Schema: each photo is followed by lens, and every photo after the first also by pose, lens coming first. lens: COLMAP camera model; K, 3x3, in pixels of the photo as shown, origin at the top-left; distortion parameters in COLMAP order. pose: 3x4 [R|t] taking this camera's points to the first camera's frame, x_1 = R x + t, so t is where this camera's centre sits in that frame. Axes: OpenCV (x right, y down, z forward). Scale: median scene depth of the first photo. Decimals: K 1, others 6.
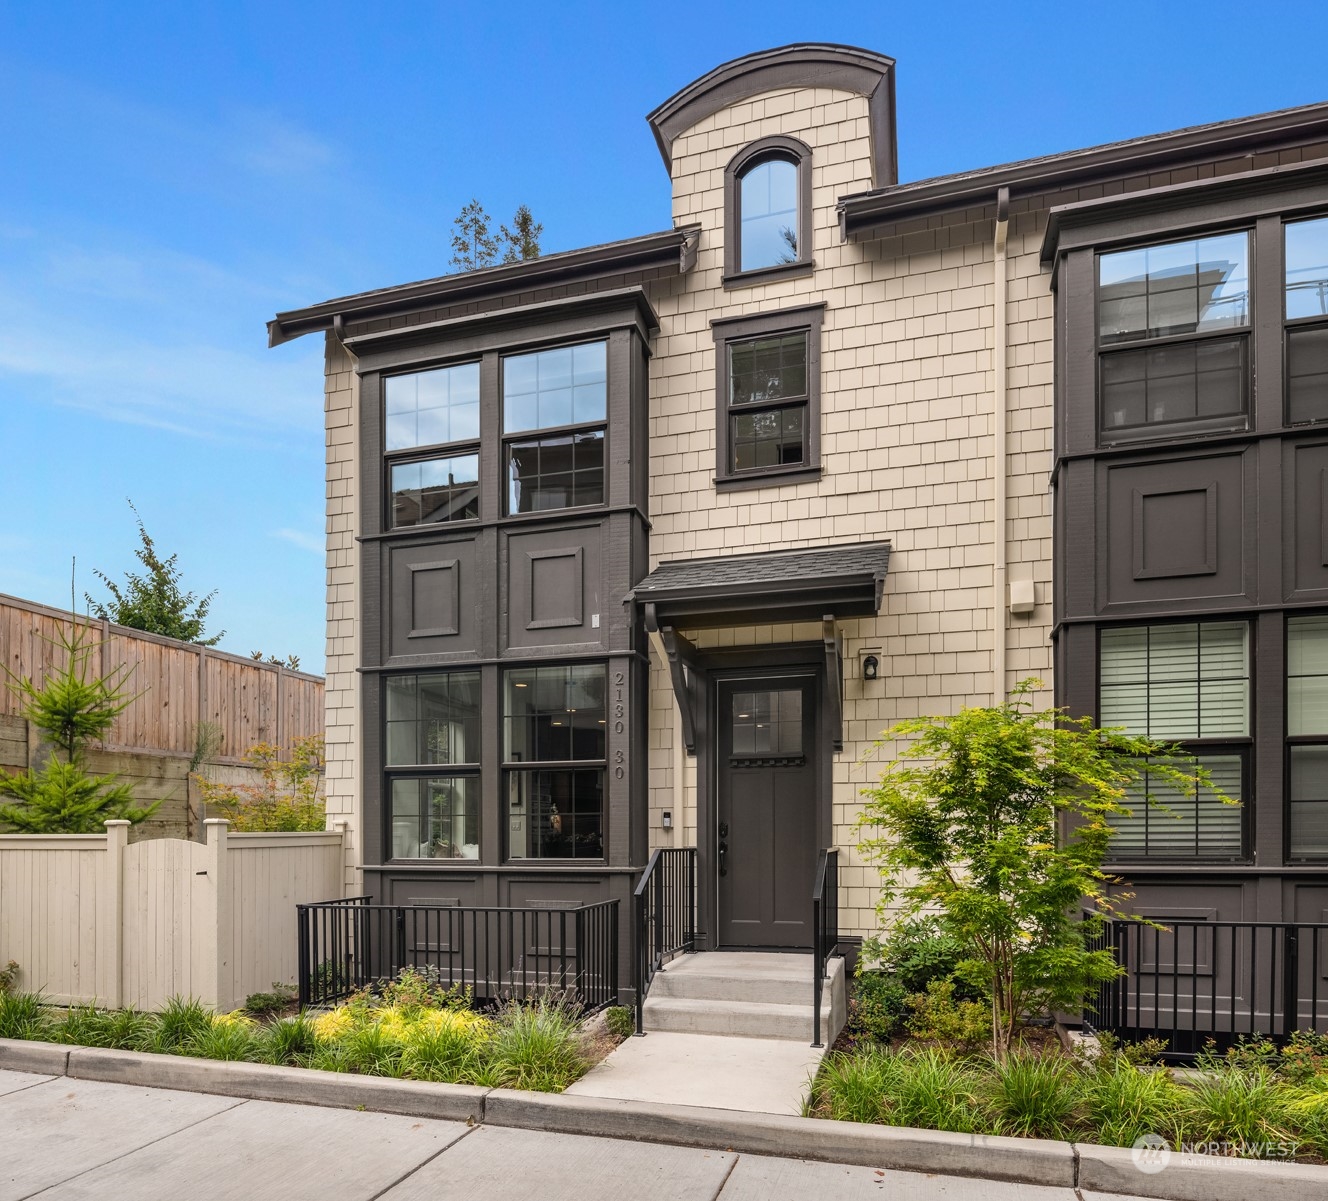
lens RADIAL K [[989.6, 0, 663.8], [0, 989.6, 600.3], [0, 0, 1]] dist [-0.003365, -0.000375]
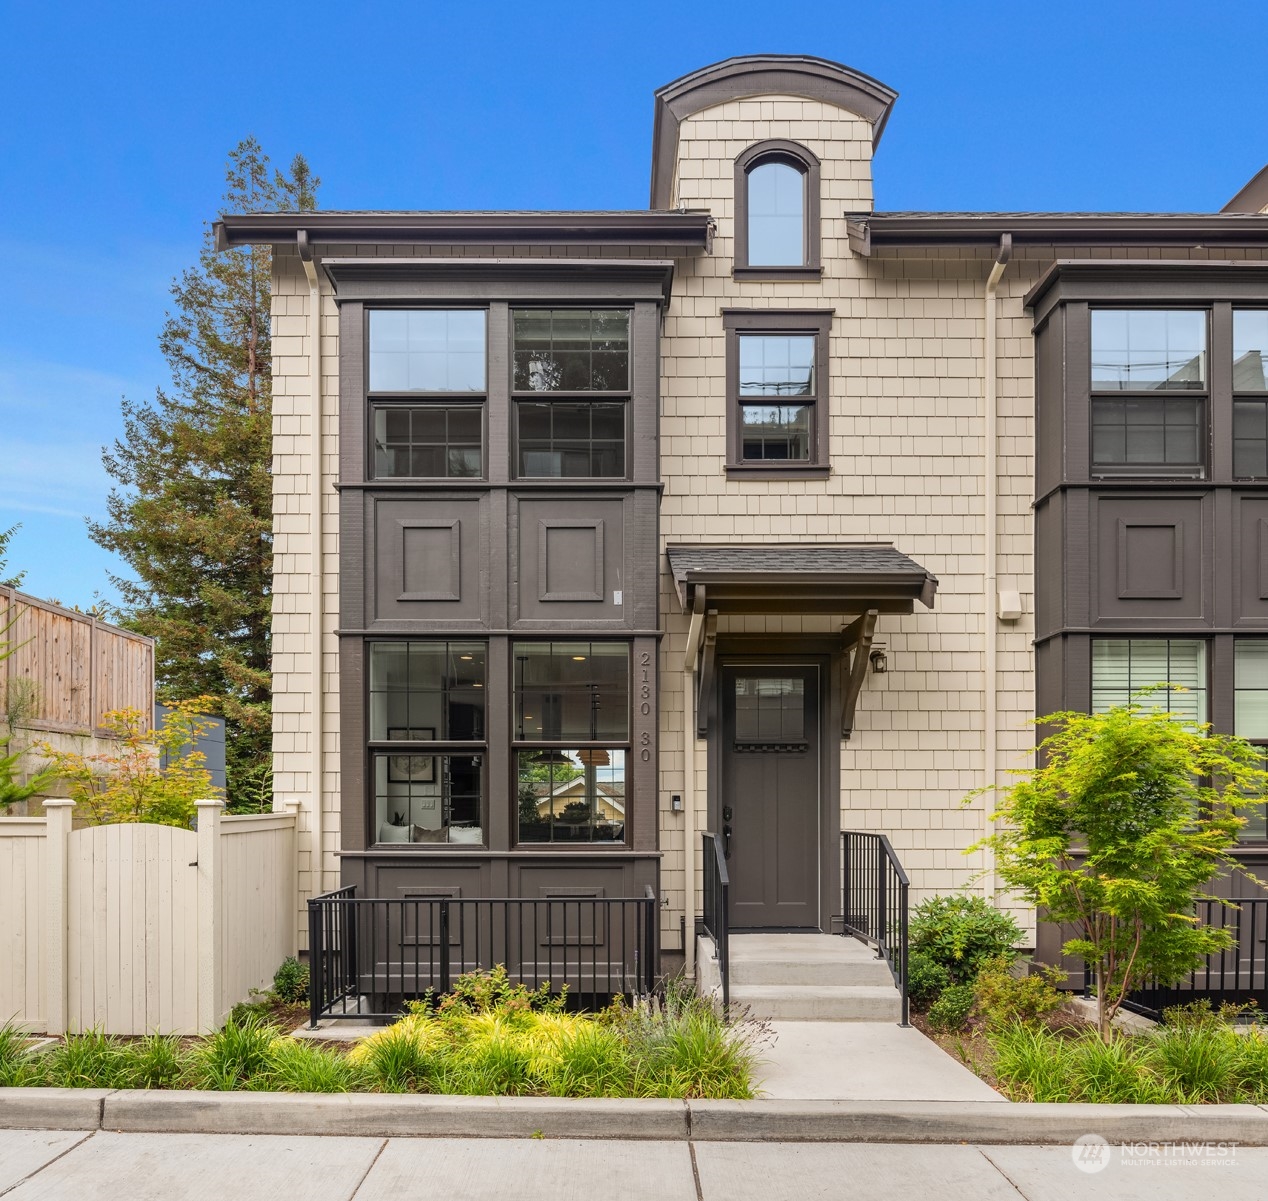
lens RADIAL K [[928.8, 0, 633.9], [0, 928.8, 600.4], [0, 0, 1]] dist [-0.001181, -0.003216]
pose [[0.948454, 0.073849, 0.308190, -0.343267], [-0.078616, 0.996900, 0.003061, 0.019996], [-0.307009, -0.027132, 0.951320, 0.134270]]
